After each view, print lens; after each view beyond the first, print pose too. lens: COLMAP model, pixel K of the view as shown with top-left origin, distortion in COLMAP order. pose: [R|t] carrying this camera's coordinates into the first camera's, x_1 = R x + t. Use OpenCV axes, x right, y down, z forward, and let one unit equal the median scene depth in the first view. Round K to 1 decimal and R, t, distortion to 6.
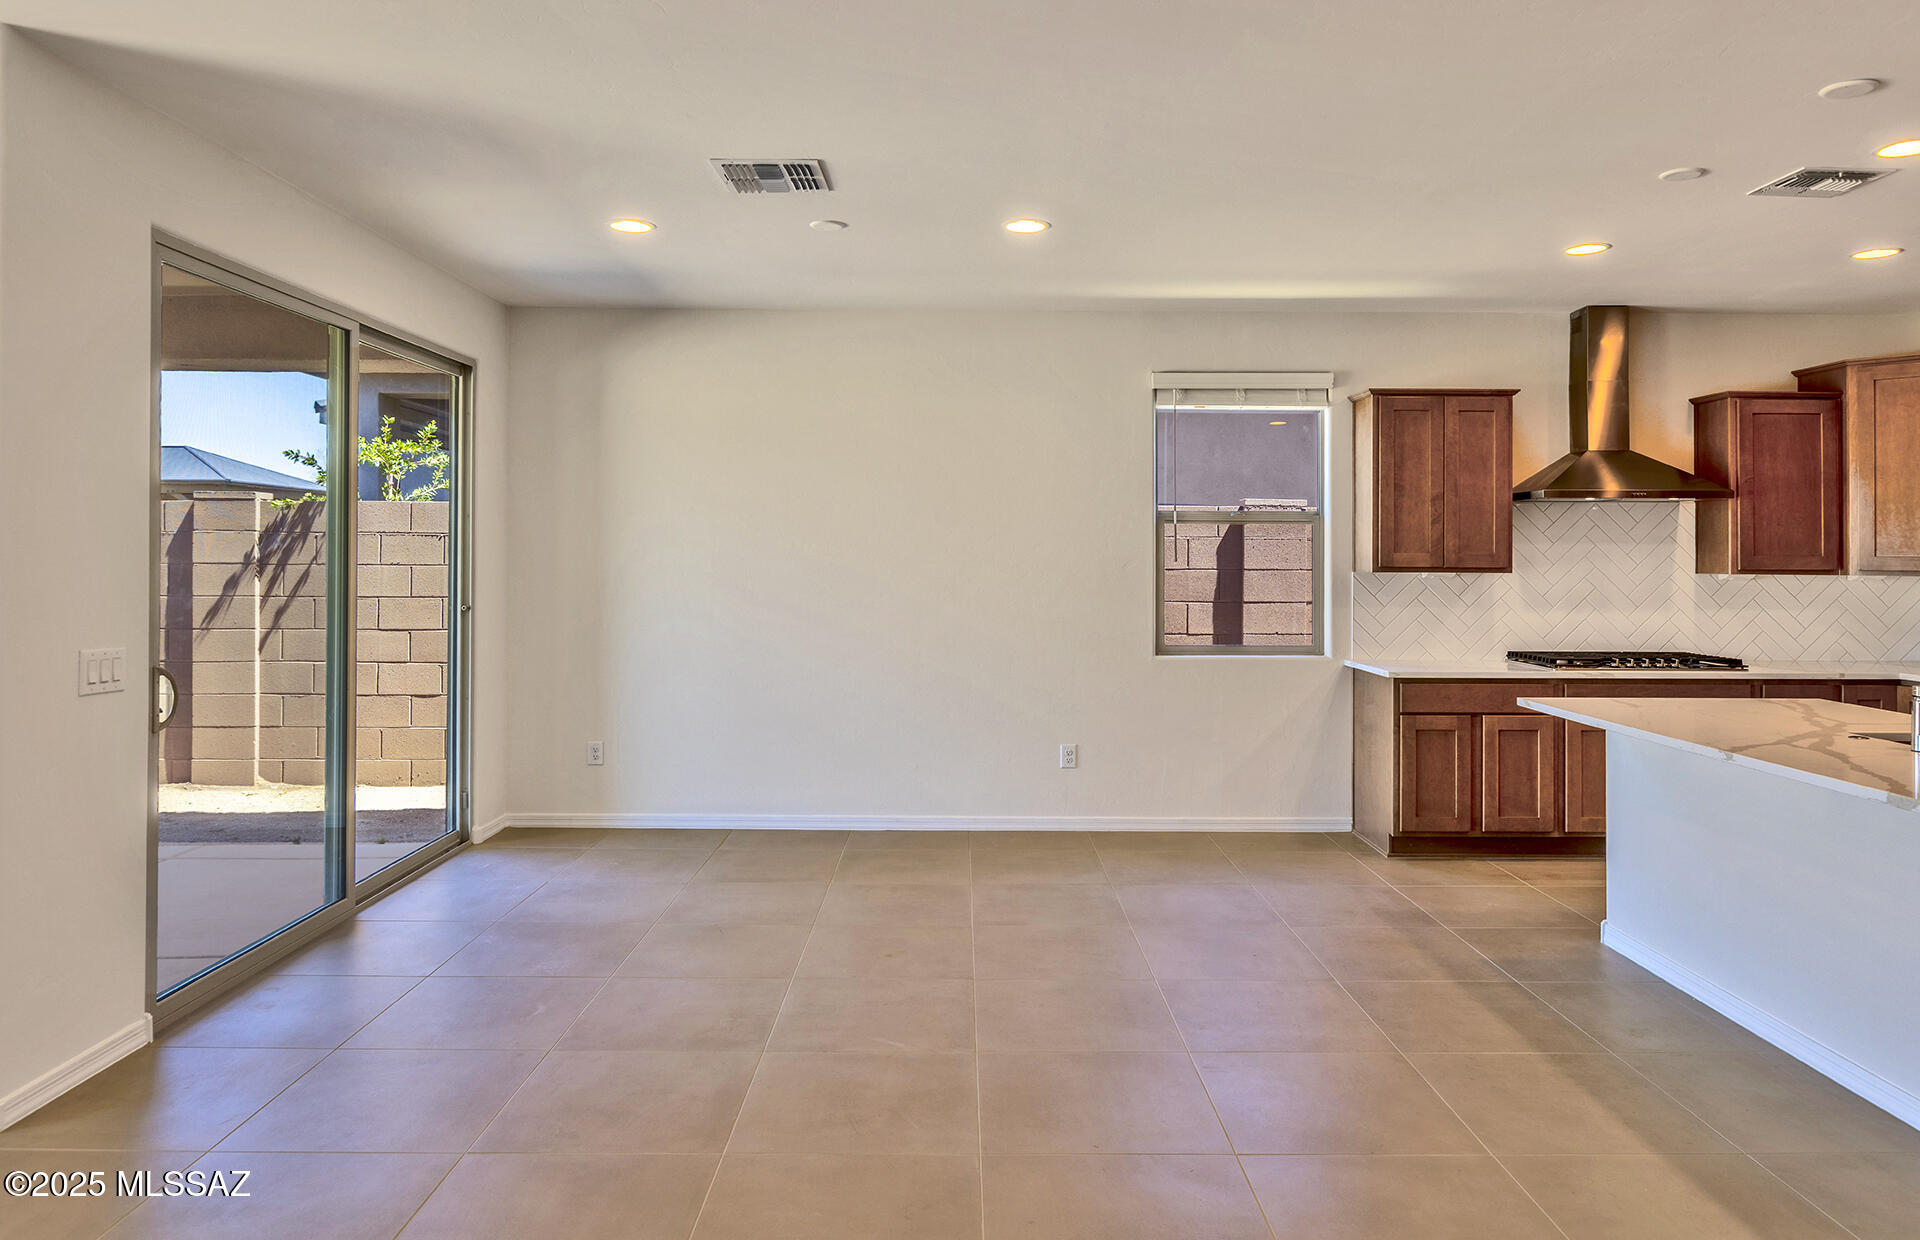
lens RADIAL K [[1240.1, 0, 963.6], [0, 1240.1, 543.6], [0, 0, 1]] dist [-0.001461, -0.002082]
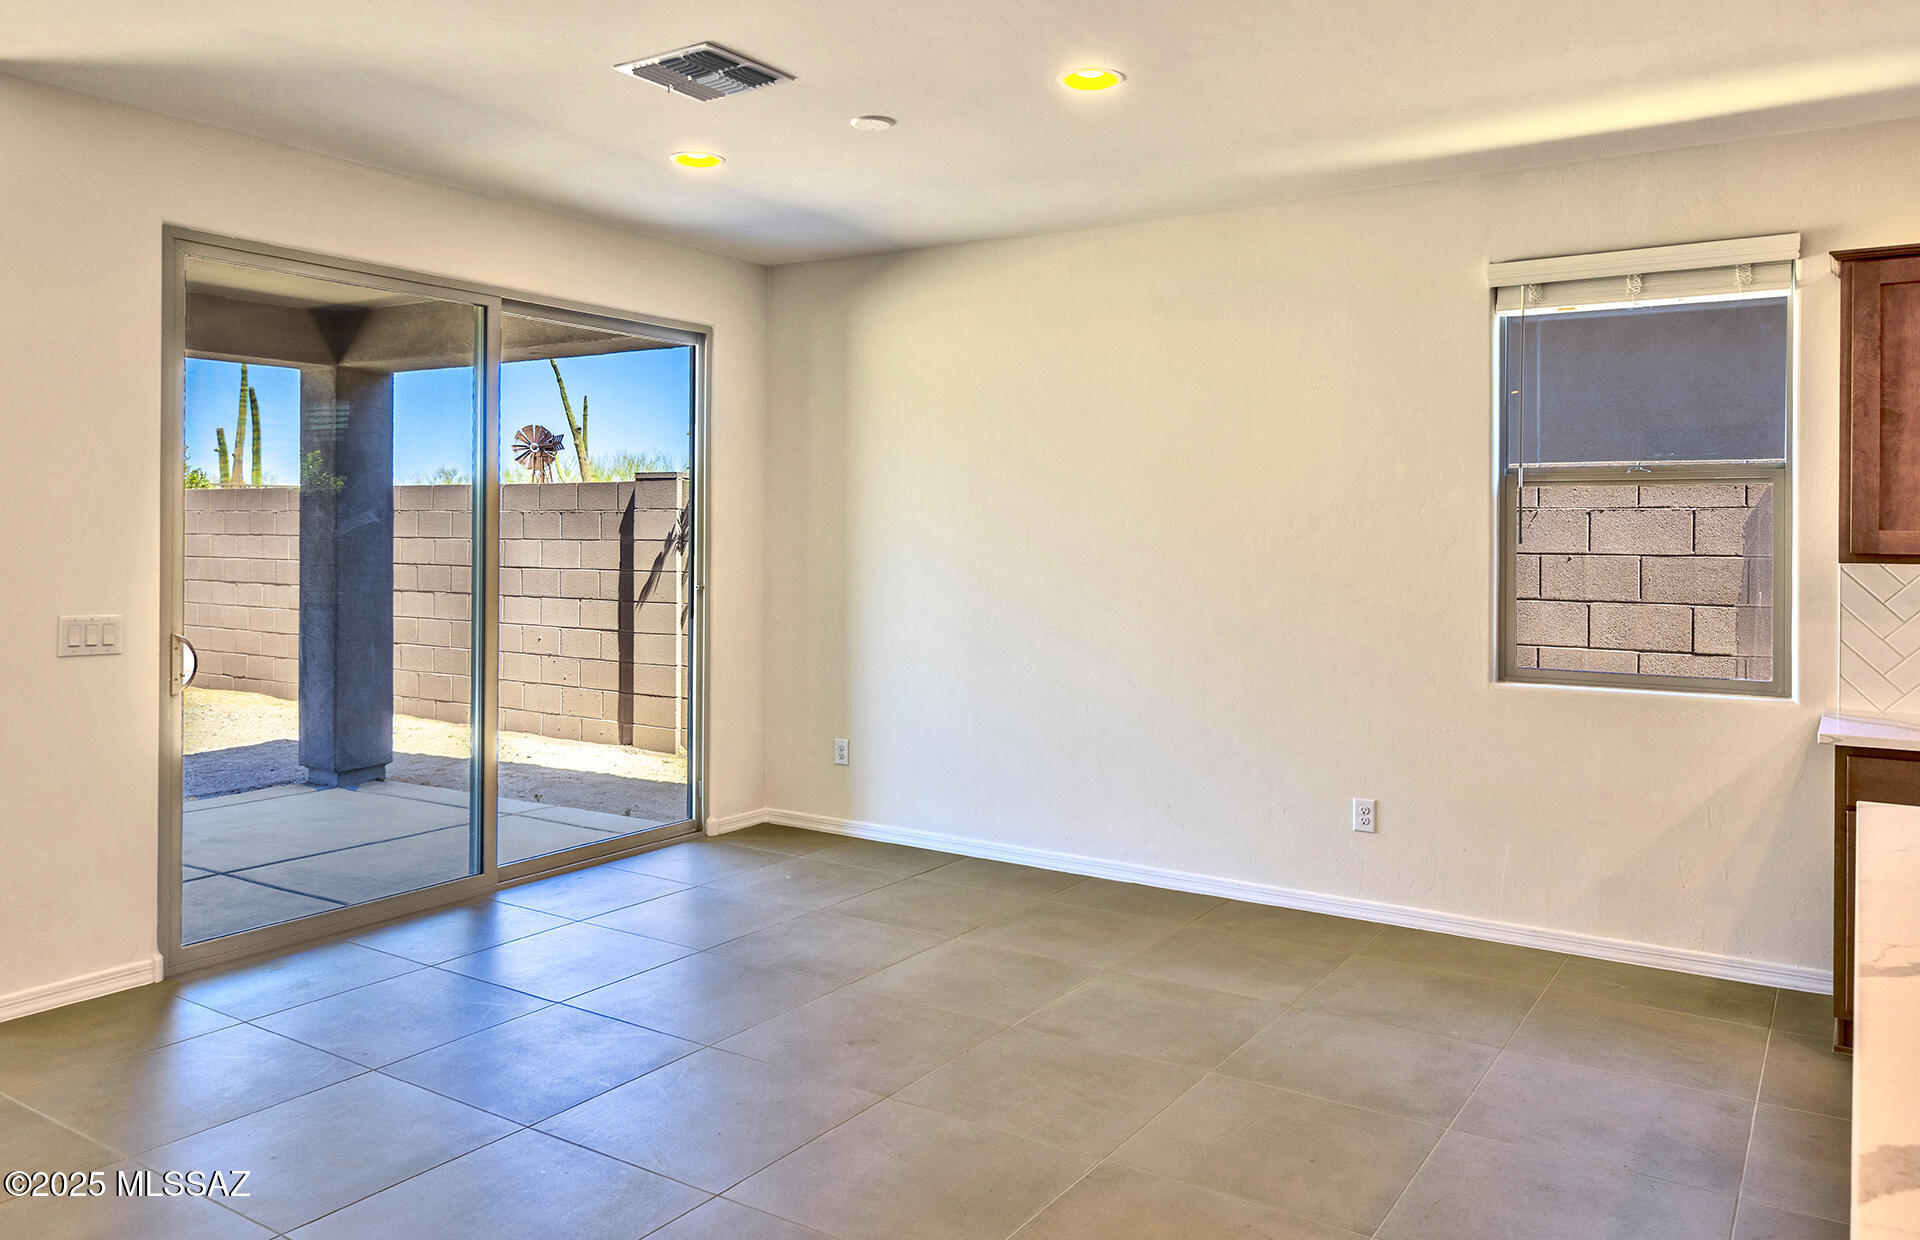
lens RADIAL K [[1374.1, 0, 963.1], [0, 1374.1, 525.1], [0, 0, 1]] dist [0.003015, -0.000067]
pose [[0.834360, -0.001456, -0.551218, 0.341684], [0.002910, 0.999994, 0.001764, 0.002751], [0.551212, -0.003076, 0.834359, 0.223819]]
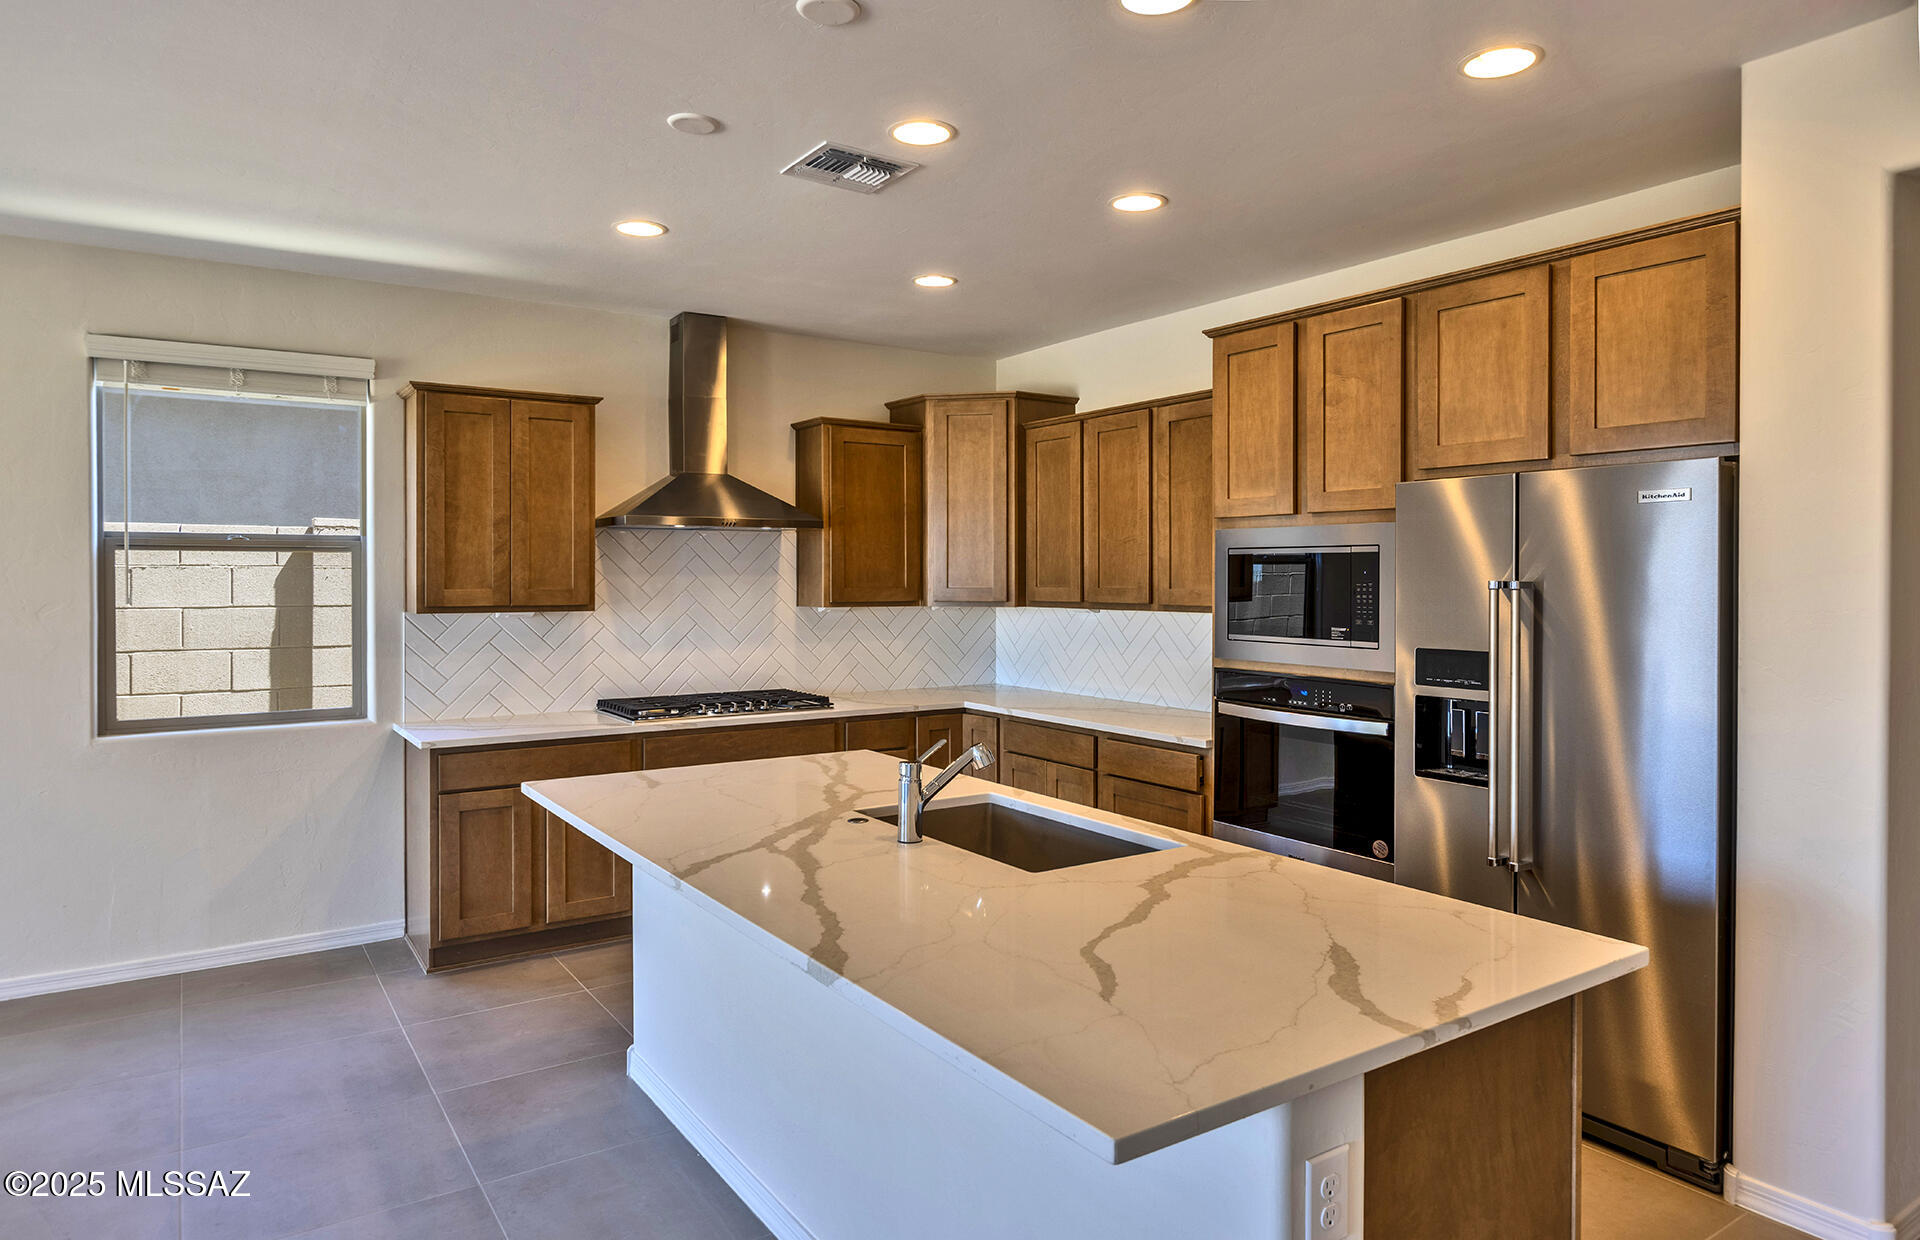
lens RADIAL K [[1166.3, 0, 965.6], [0, 1166.3, 582.4], [0, 0, 1]] dist [0.003363, 0.001179]
pose [[0.832025, -0.007784, 0.554684, 0.206980], [-0.001792, 0.999859, 0.016719, -0.010015], [-0.554736, -0.014905, 0.831893, 0.183011]]
